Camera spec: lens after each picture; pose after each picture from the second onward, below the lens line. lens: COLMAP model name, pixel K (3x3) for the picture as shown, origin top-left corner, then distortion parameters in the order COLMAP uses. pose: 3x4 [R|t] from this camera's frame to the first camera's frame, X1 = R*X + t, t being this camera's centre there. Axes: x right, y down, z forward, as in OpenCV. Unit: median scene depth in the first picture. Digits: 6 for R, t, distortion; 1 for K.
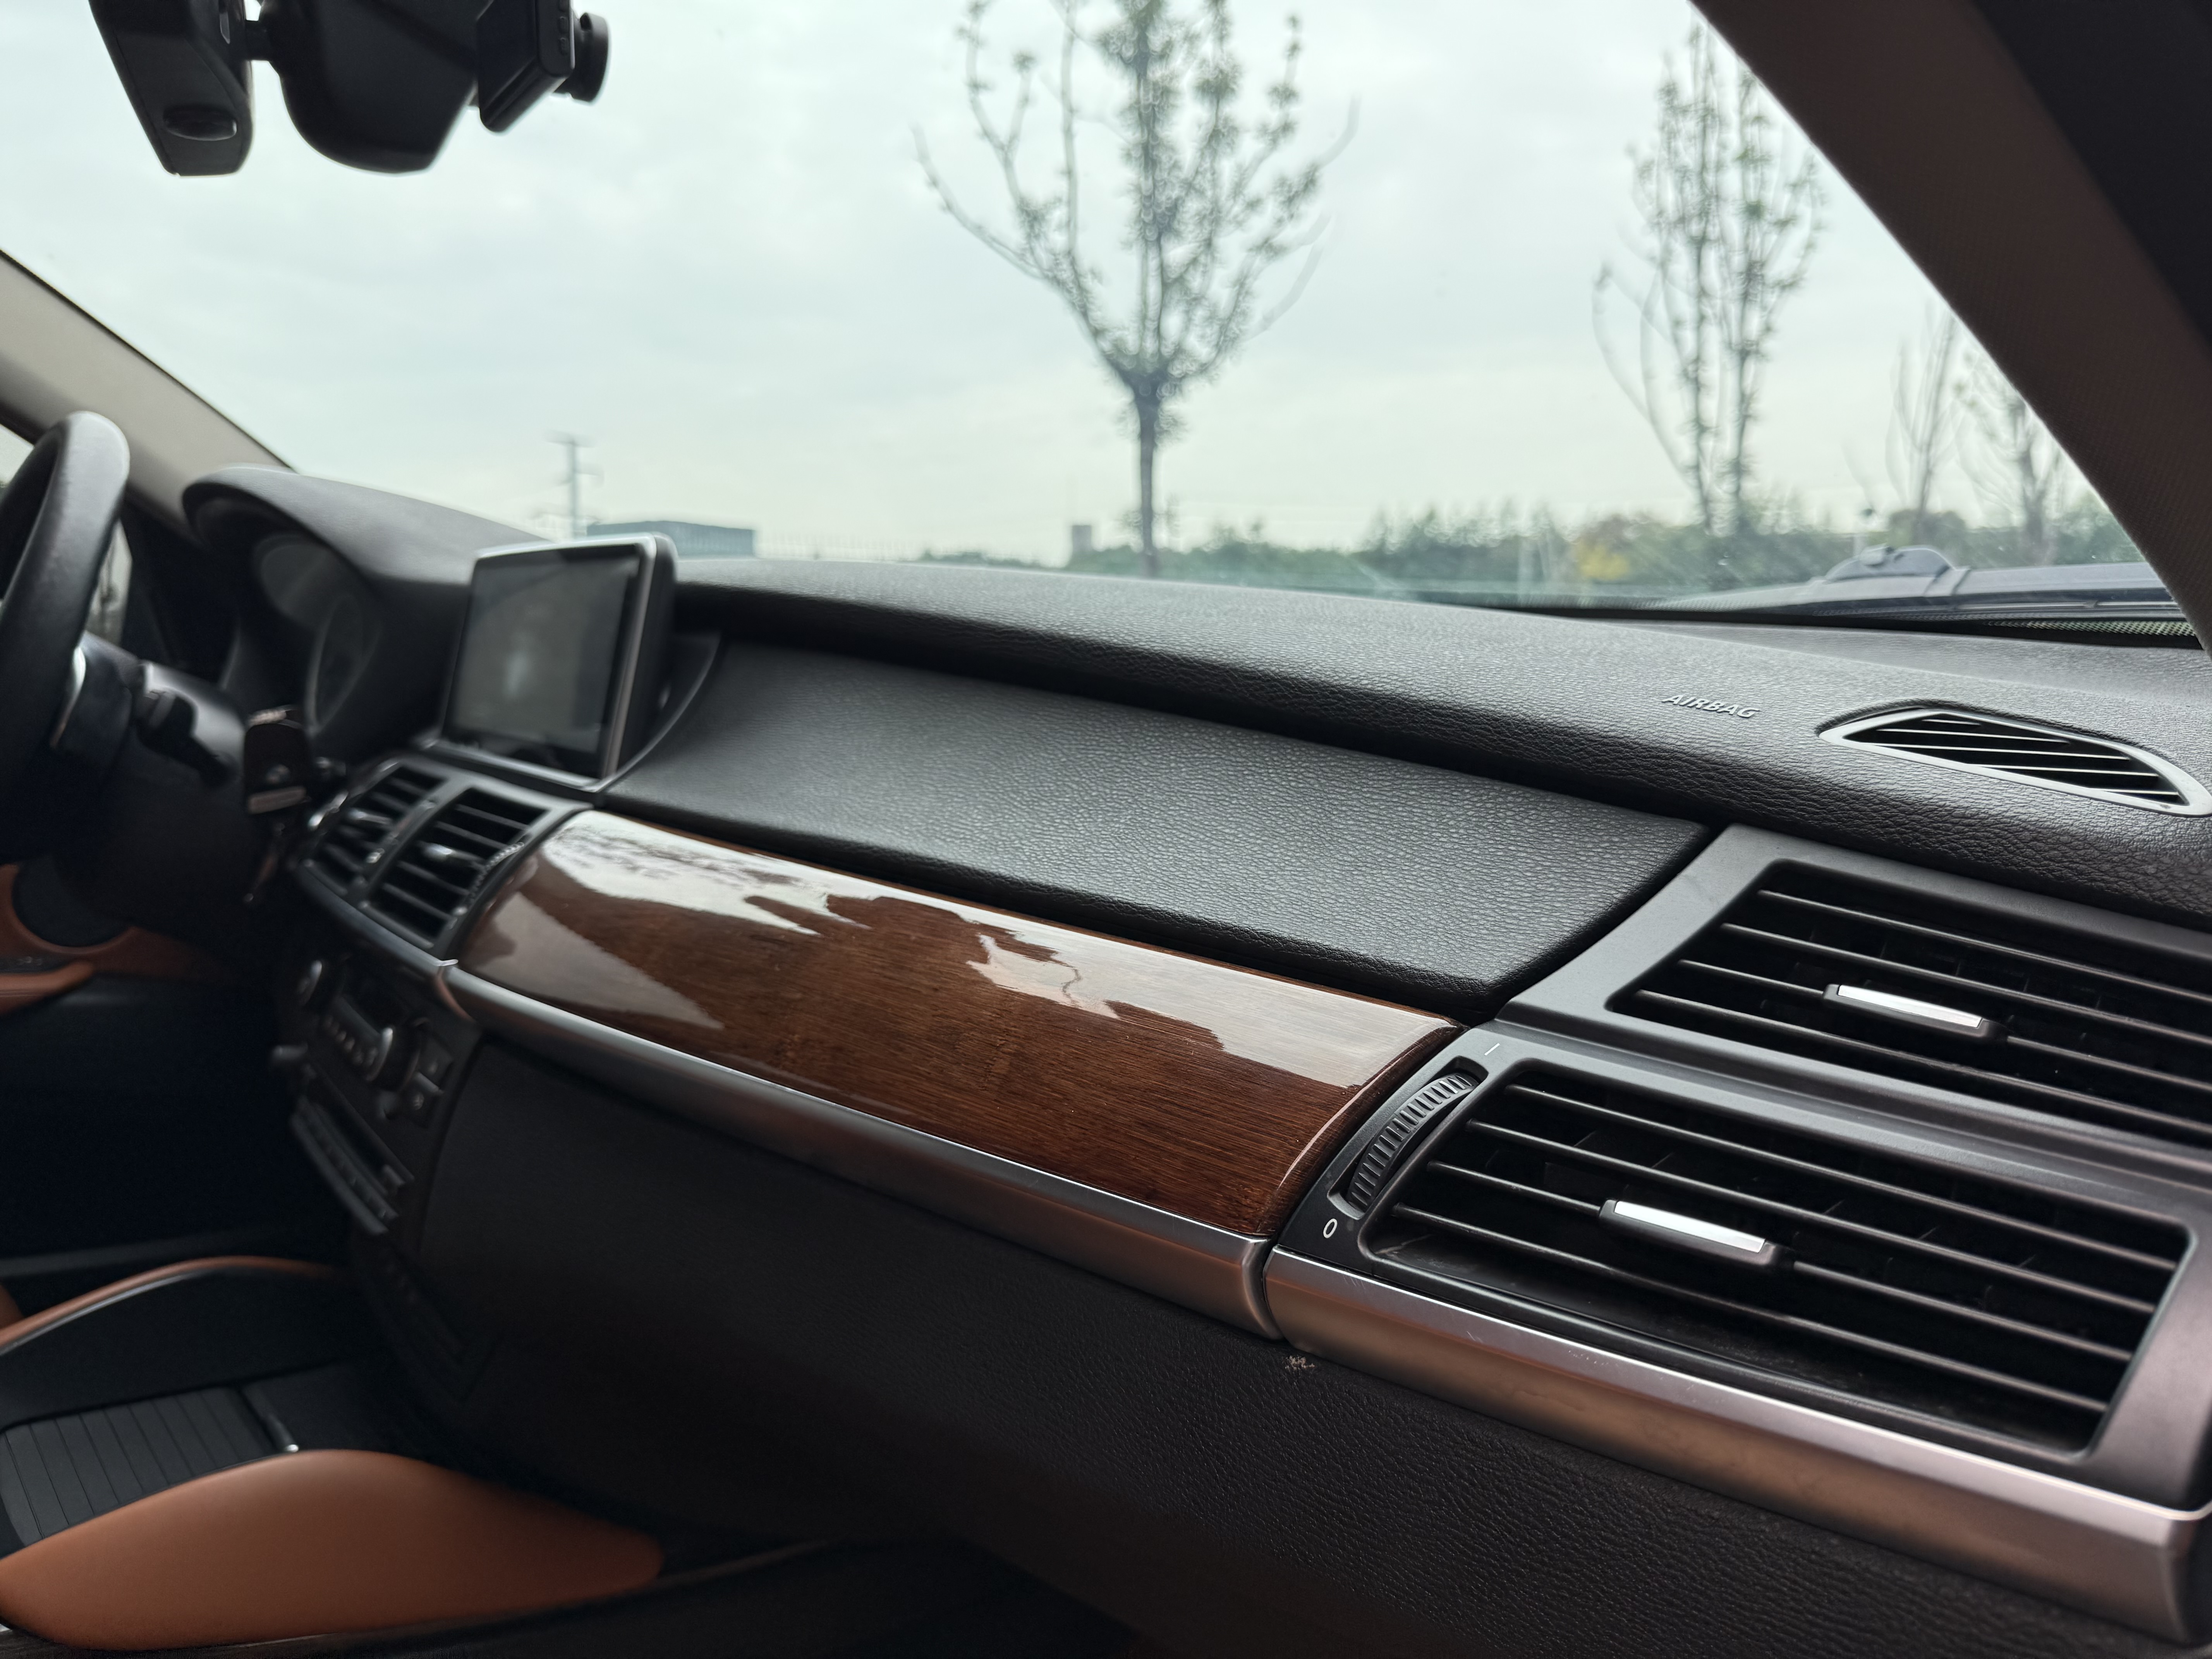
lens RADIAL K [[1570.3, 0, 1073.8], [0, 1570.3, 820.7], [0, 0, 1]] dist [-0.013915, -0.007605]
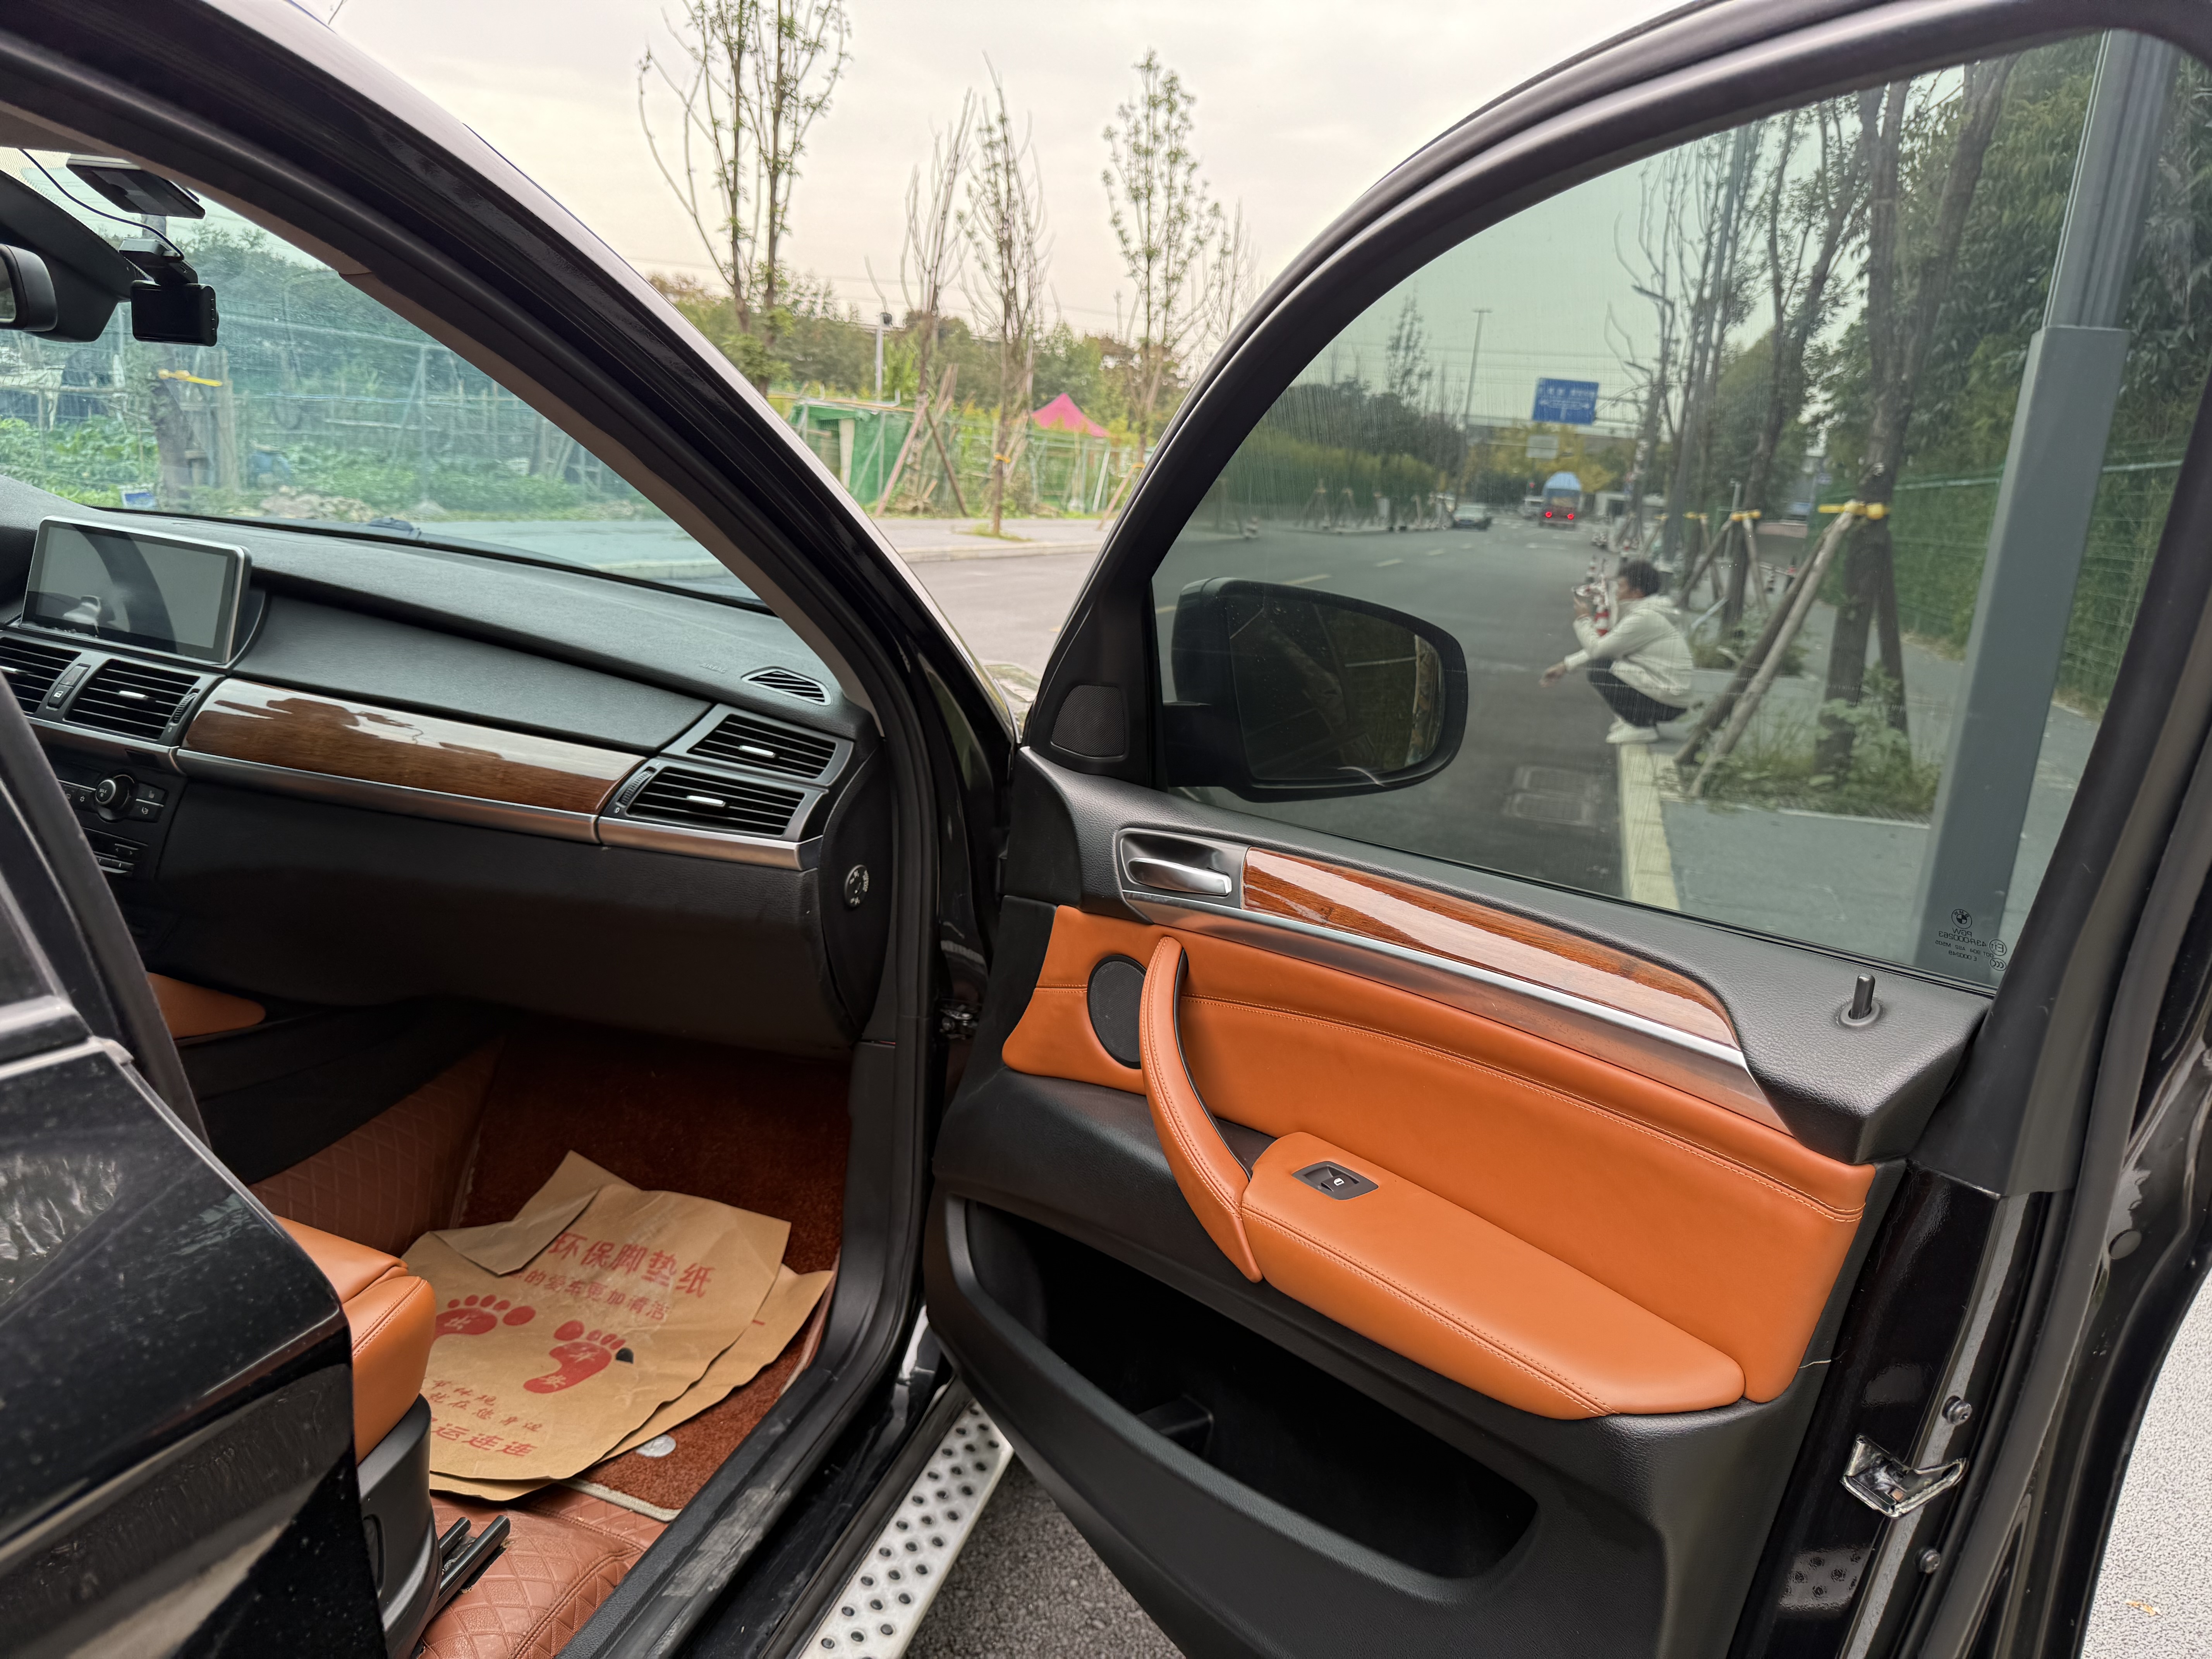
lens RADIAL K [[1556.3, 0, 1110.5], [0, 1556.3, 844.4], [0, 0, 1]] dist [0.052614, -0.118608]
pose [[0.819525, -0.060291, 0.569863, -0.023312], [-0.030552, 0.988438, 0.148513, -0.006040], [-0.572229, -0.139121, 0.808208, -0.063326]]
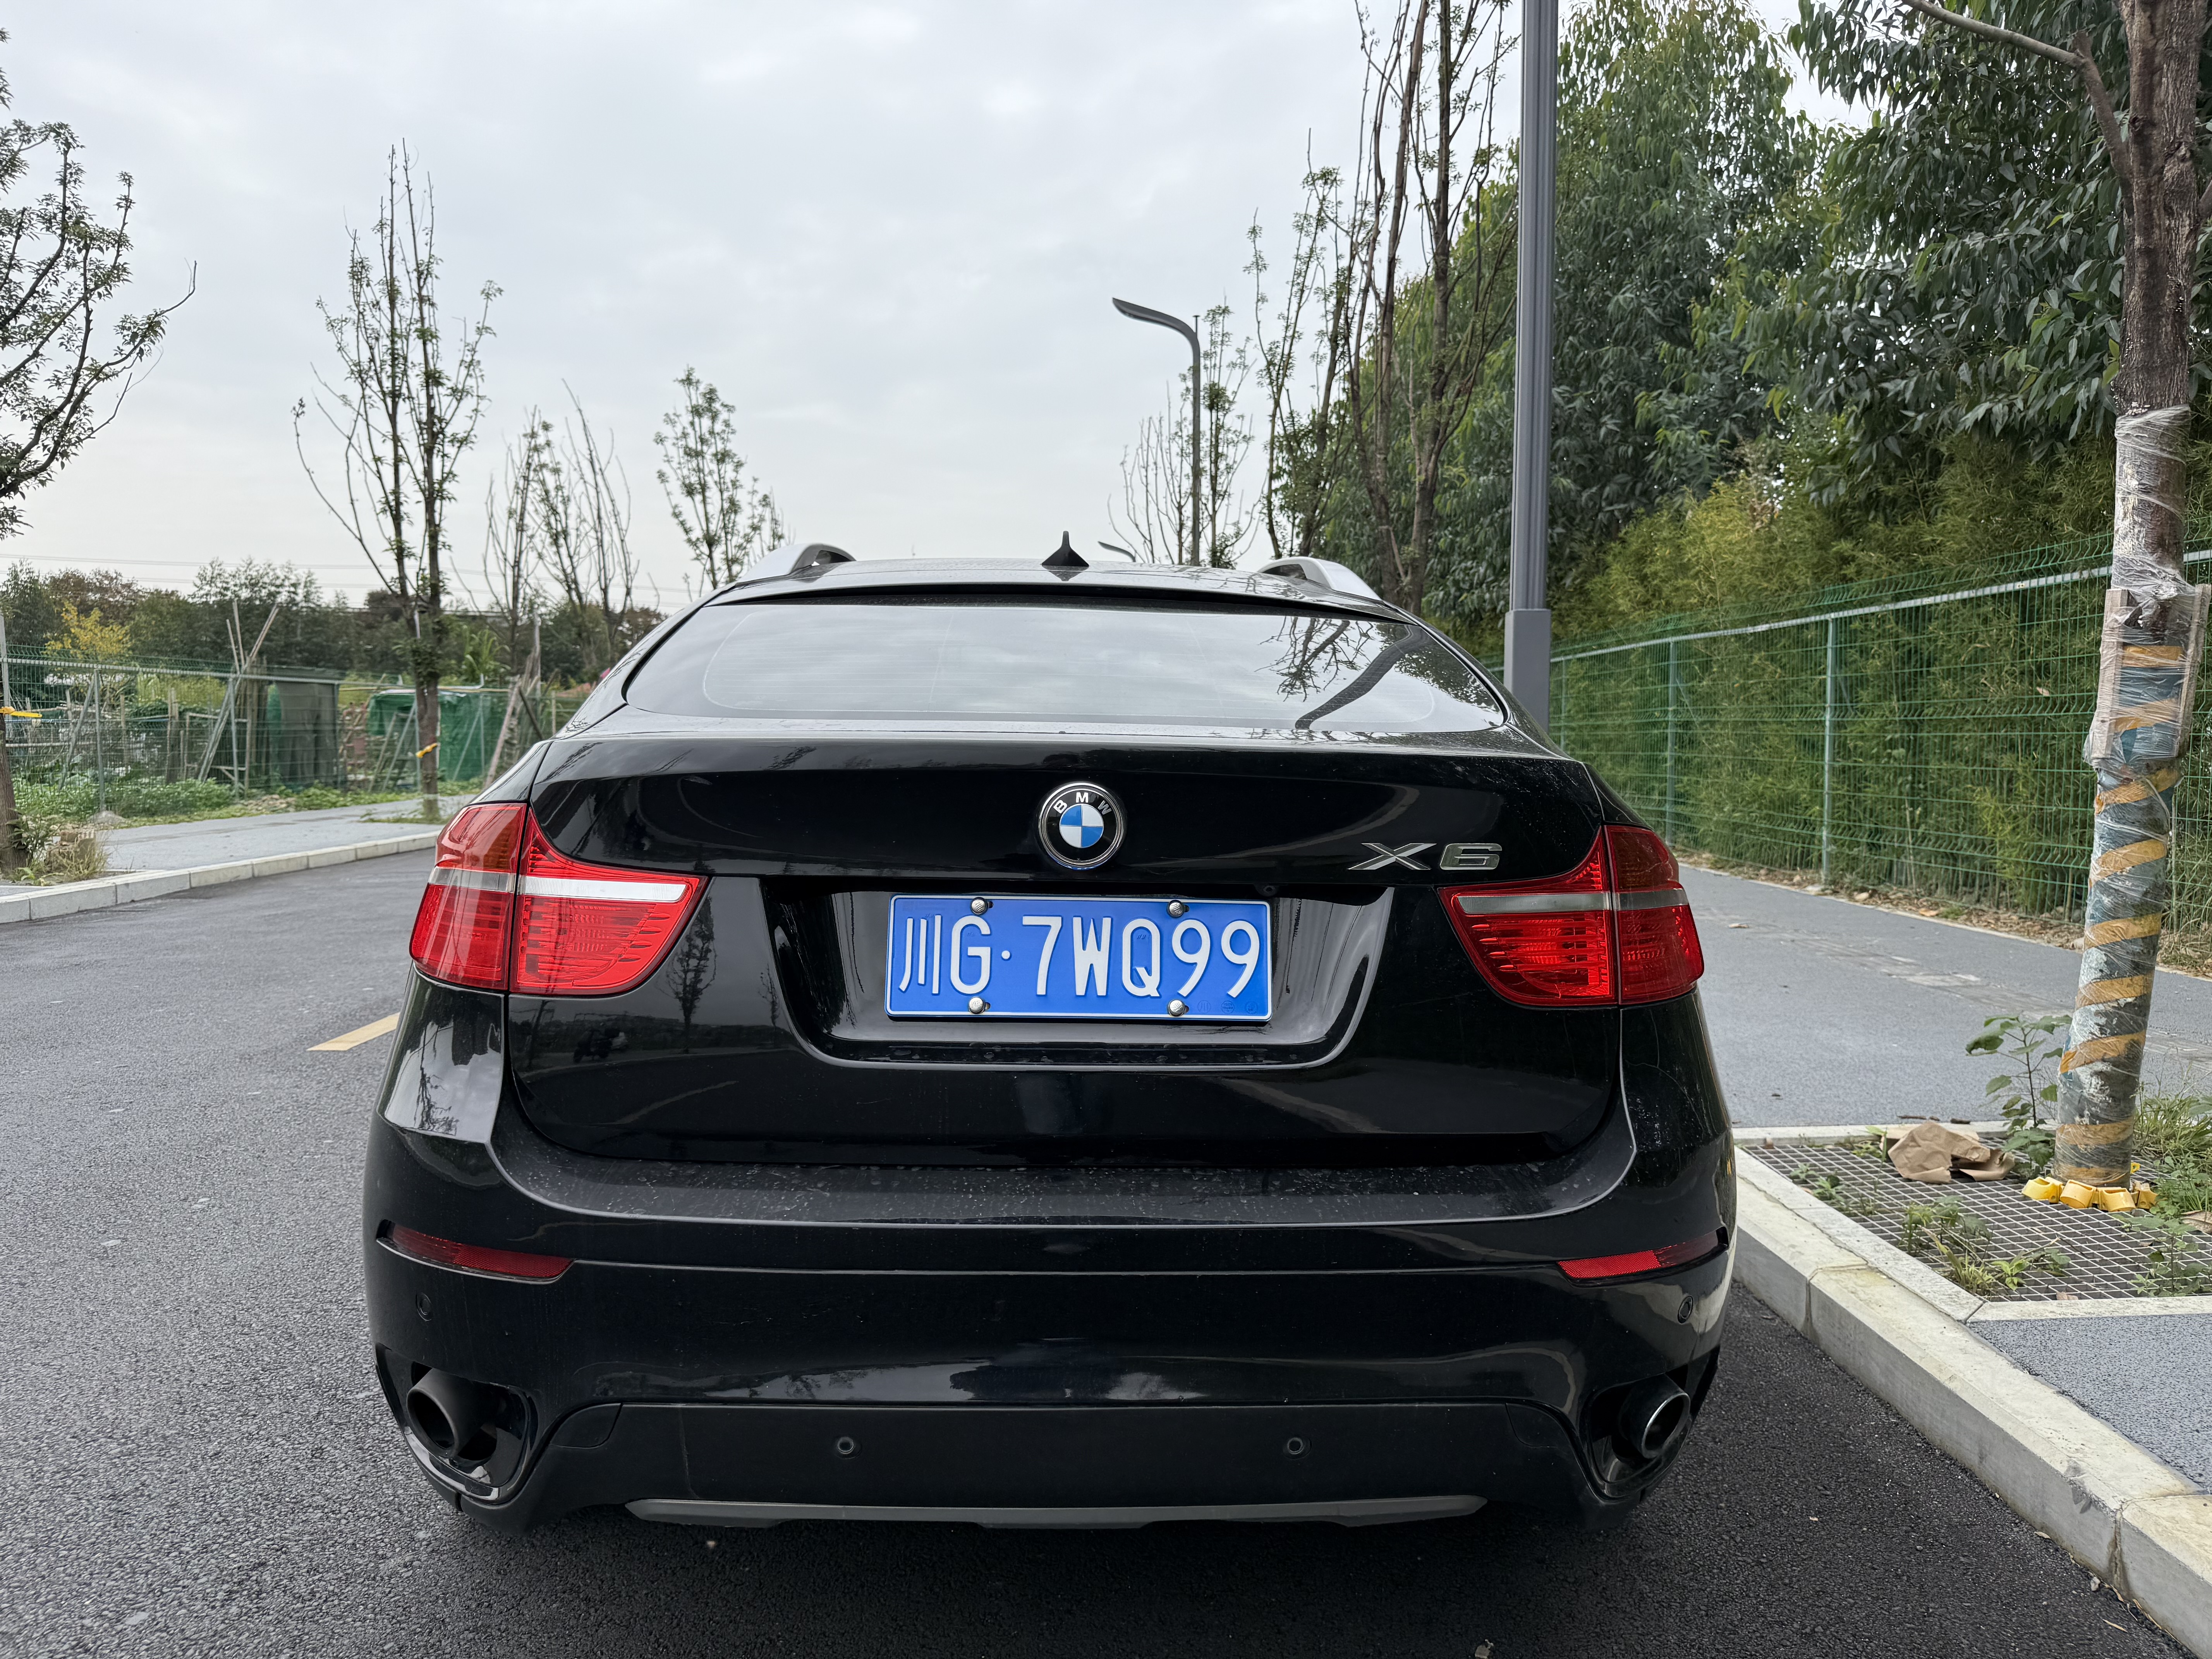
lens RADIAL K [[1533.4, 0, 1112.7], [0, 1533.4, 839.6], [0, 0, 1]] dist [0.094333, -0.197494]
pose [[0.602353, -0.049698, 0.796681, -0.226611], [0.078393, 0.996918, 0.002918, 0.006423], [-0.794371, 0.060696, 0.604393, -0.129612]]
